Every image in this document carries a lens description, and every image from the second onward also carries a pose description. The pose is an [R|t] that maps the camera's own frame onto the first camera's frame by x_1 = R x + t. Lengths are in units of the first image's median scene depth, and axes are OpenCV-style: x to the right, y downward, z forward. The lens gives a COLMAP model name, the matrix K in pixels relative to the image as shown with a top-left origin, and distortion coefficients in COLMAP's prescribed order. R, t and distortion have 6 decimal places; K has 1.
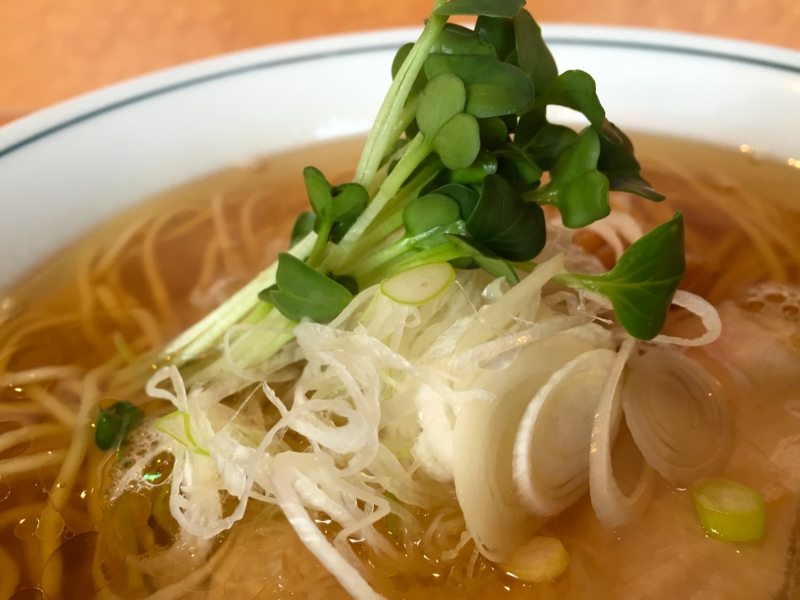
lens RADIAL K [[665.7, 0, 400.0], [0, 665.7, 300.0], [0, 0, 1]] dist [0.002065, 0.001358]
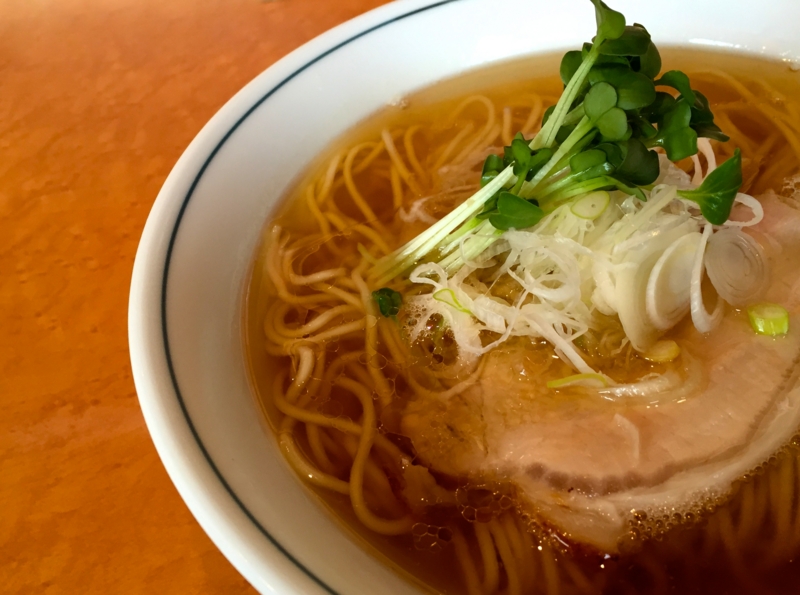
lens RADIAL K [[792.5, 0, 400.0], [0, 792.5, 297.5], [0, 0, 1]] dist [0.042785, 0.009354]
pose [[0.996637, -0.081788, 0.004975, -0.473064], [0.079798, 0.982590, 0.167776, -0.167089], [-0.018611, -0.166815, 0.985813, -1.035868]]
